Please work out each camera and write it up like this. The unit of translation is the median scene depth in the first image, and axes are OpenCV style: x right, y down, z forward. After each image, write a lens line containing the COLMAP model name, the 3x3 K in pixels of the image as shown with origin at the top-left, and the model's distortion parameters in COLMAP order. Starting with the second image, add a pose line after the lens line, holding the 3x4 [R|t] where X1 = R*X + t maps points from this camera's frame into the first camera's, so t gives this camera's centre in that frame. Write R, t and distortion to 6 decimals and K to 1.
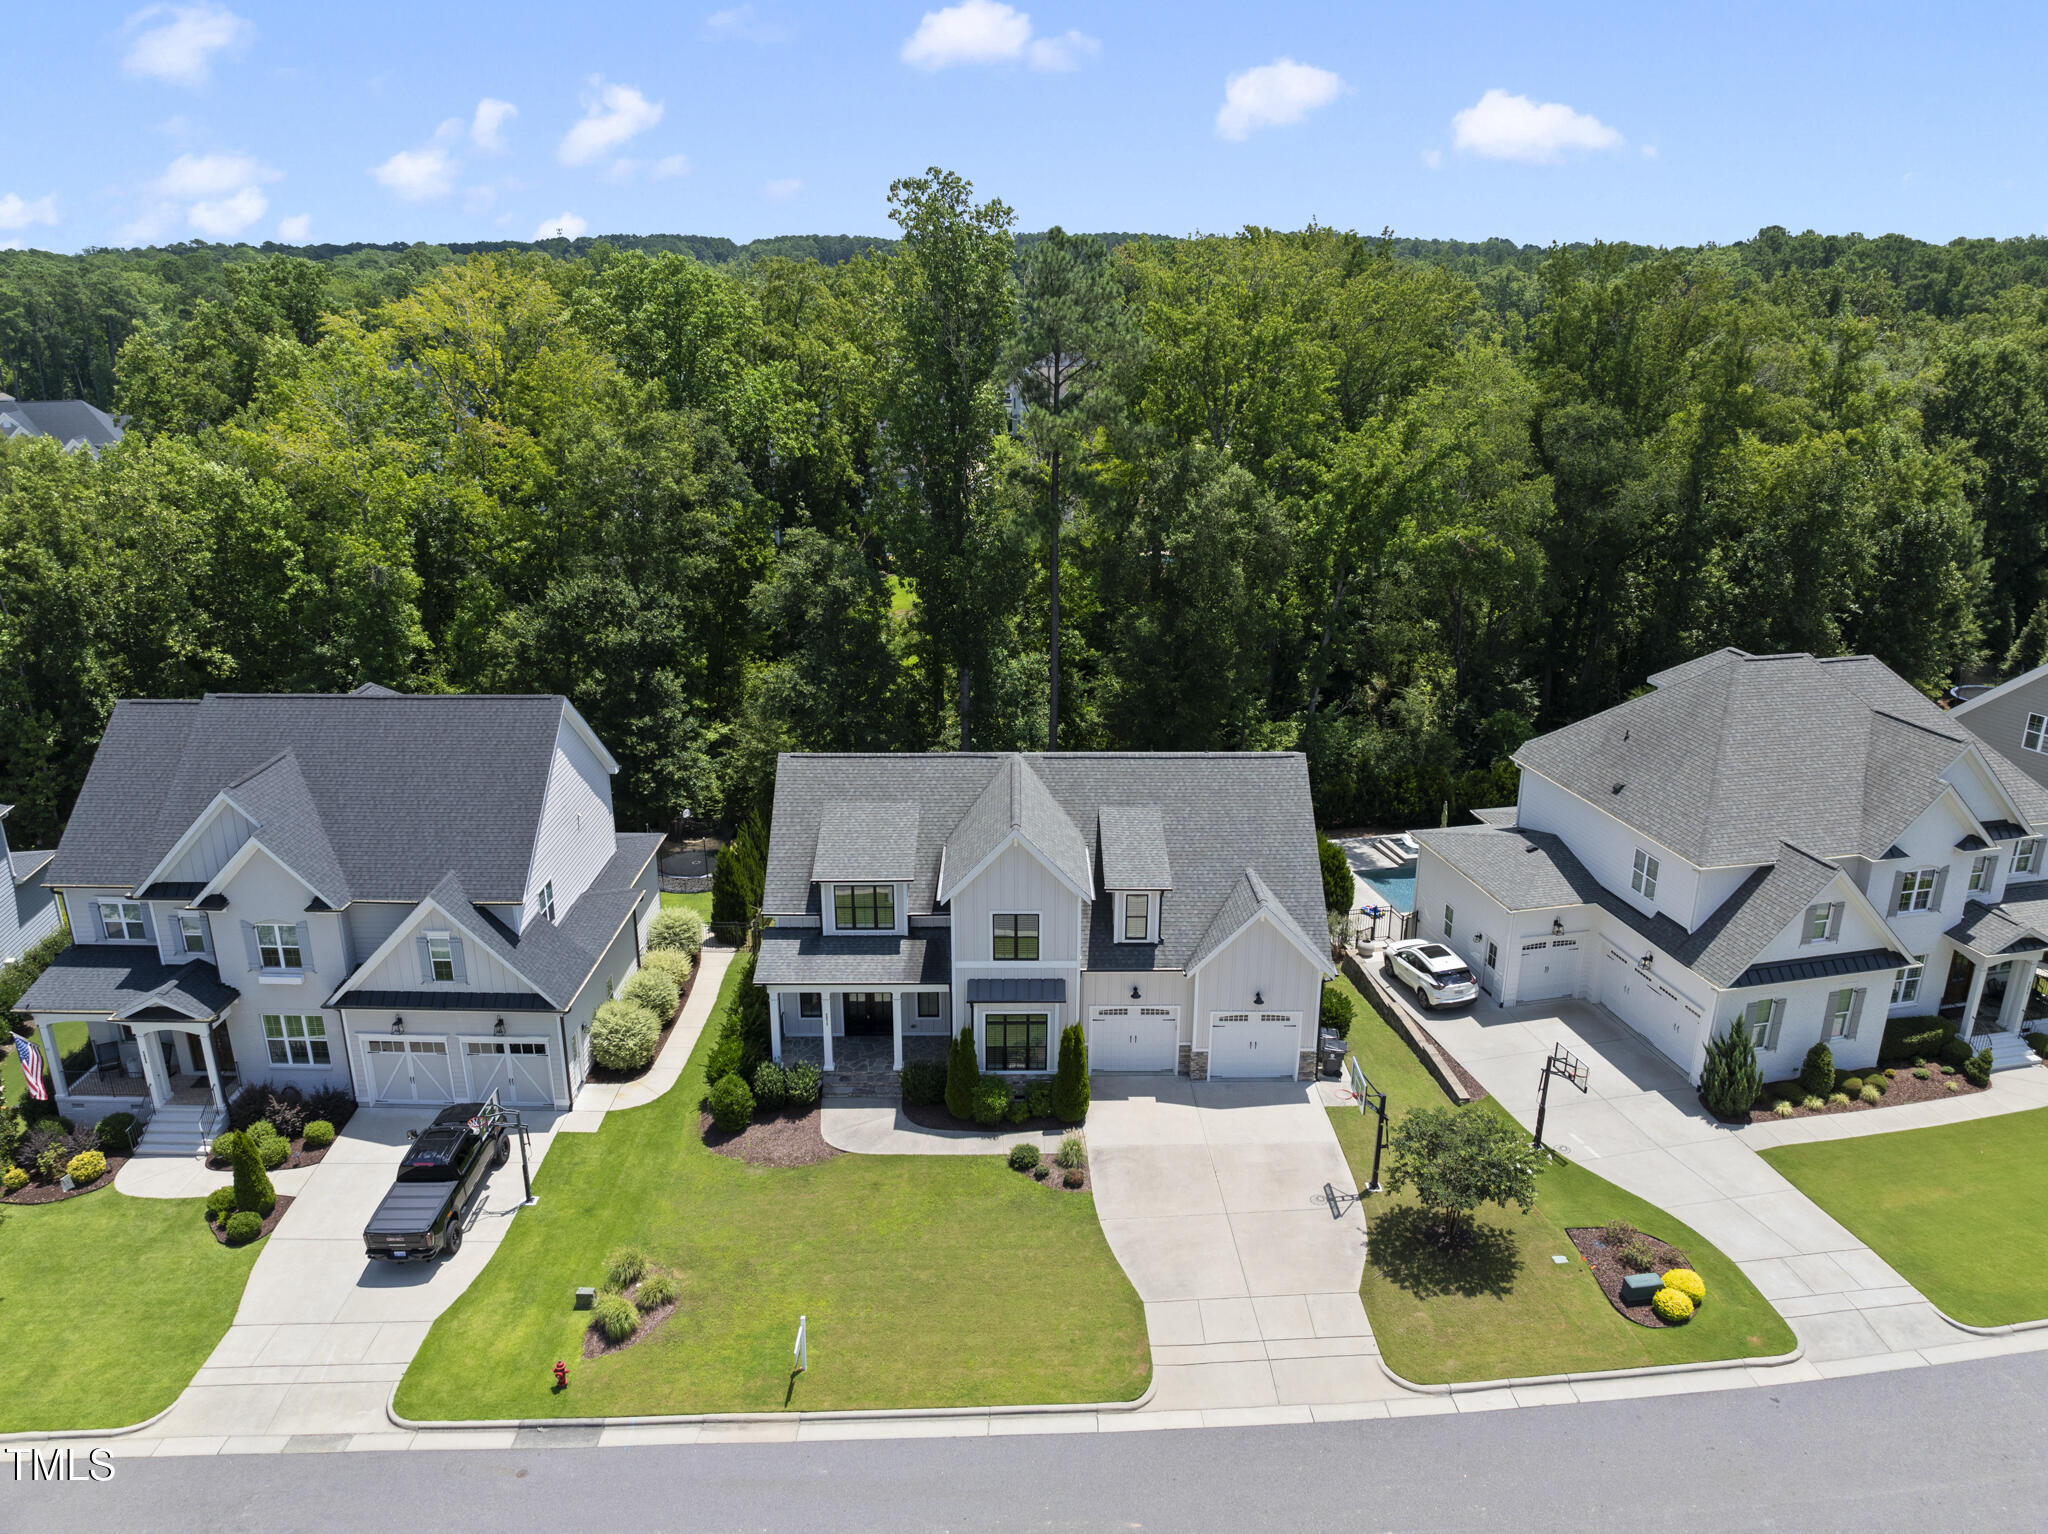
lens RADIAL K [[1390.5, 0, 1019.6], [0, 1390.5, 756.7], [0, 0, 1]] dist [-0.024243, -0.000127]
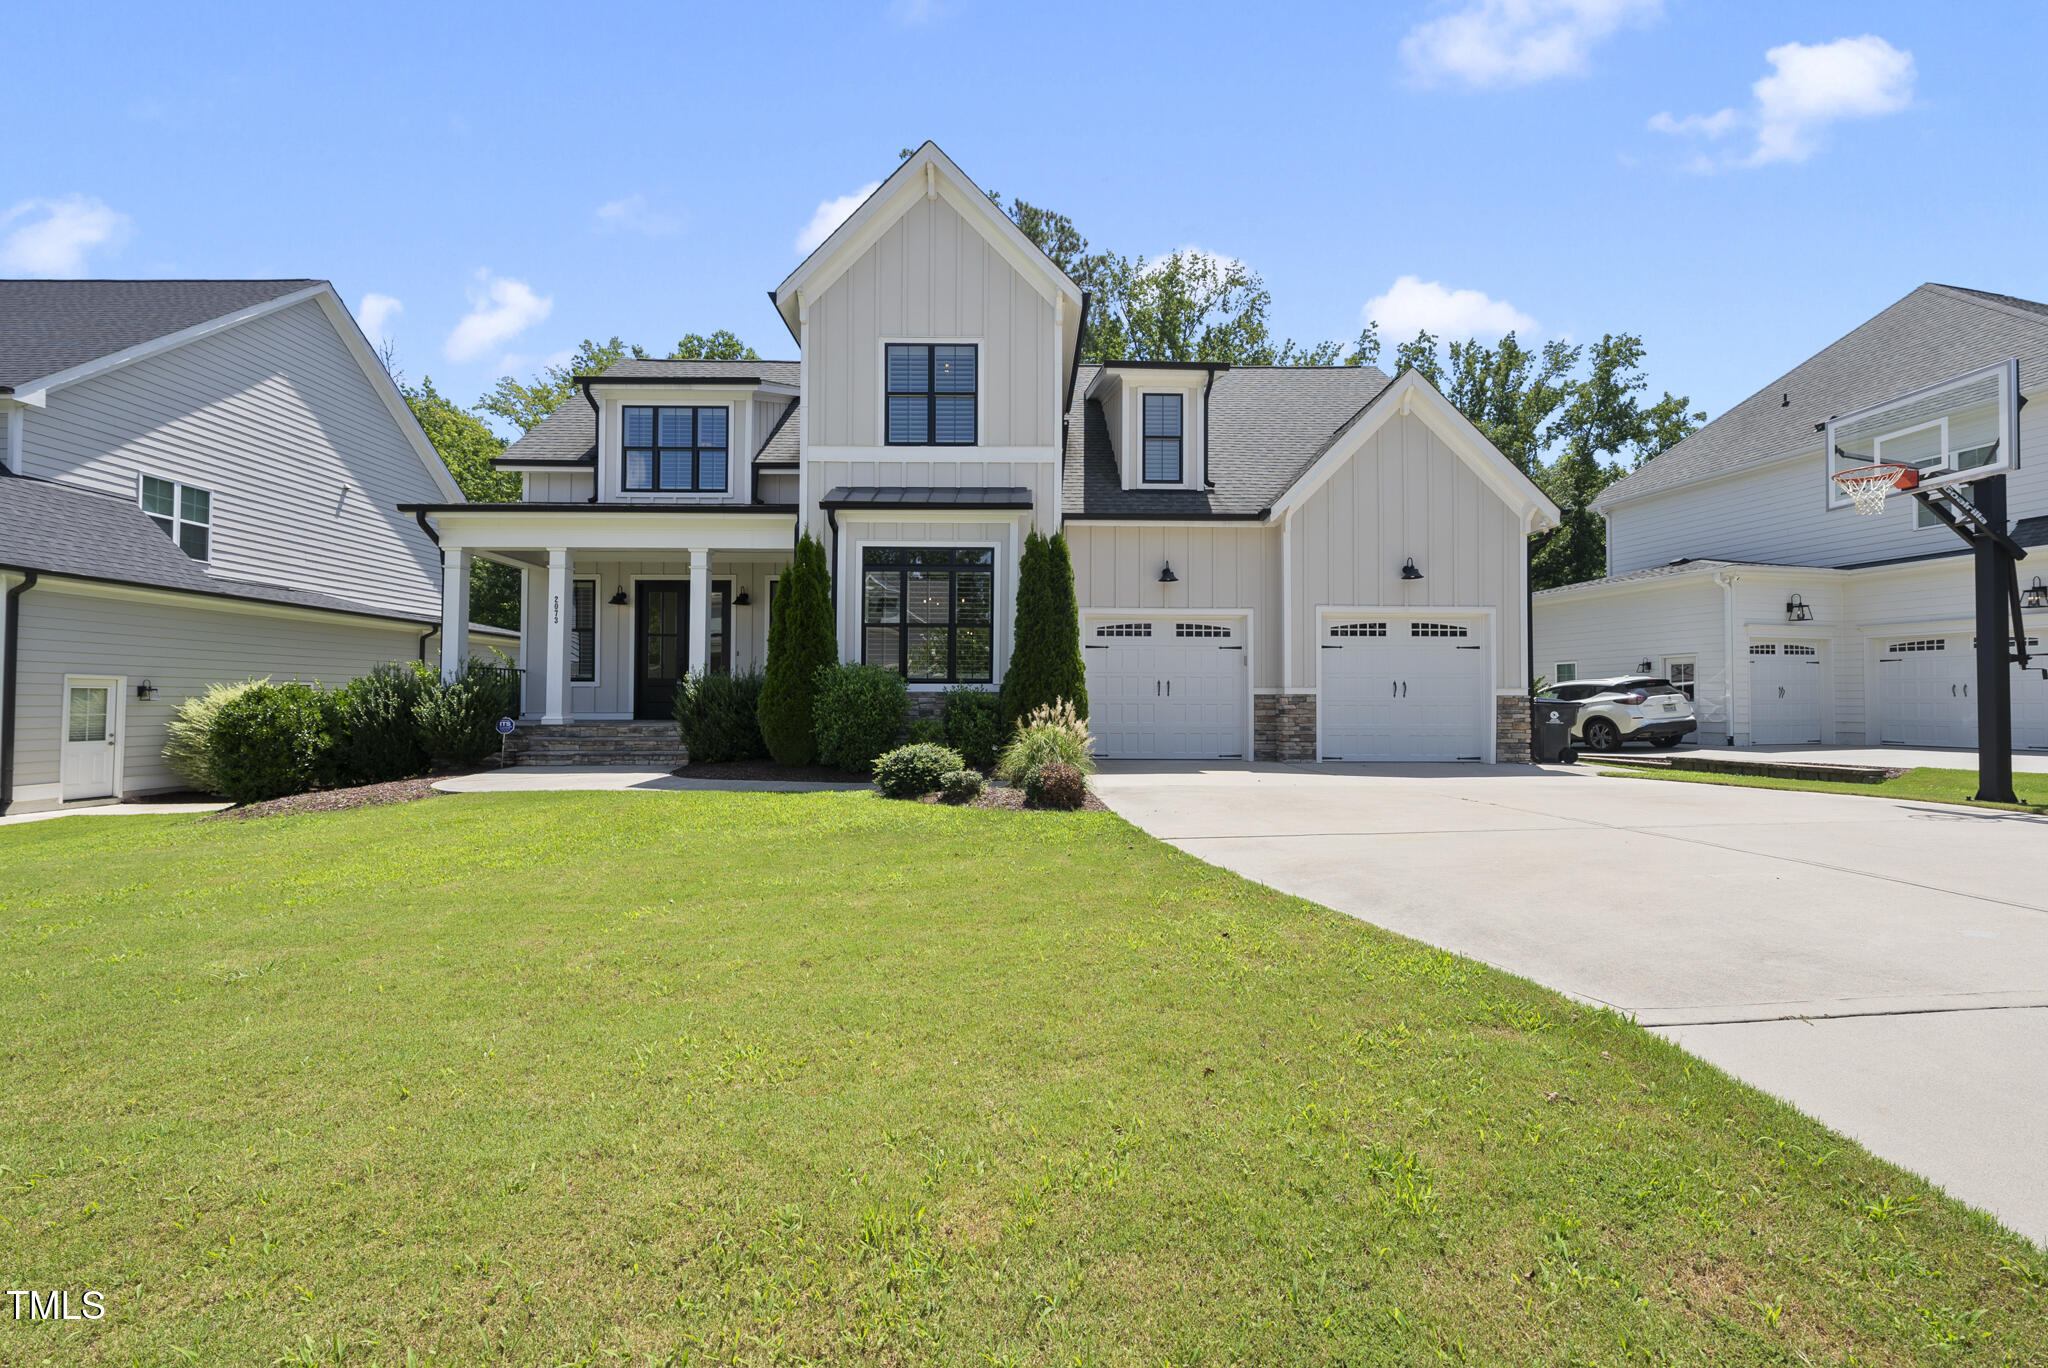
lens RADIAL K [[809.3, 0, 1024.0], [0, 809.3, 684.0], [0, 0, 1]] dist [0.000883, 0.000454]
pose [[0.999986, 0.001049, 0.005090, 0.028992], [0.000649, 0.946567, -0.322506, 0.315586], [-0.005157, 0.322505, 0.946554, 0.747540]]
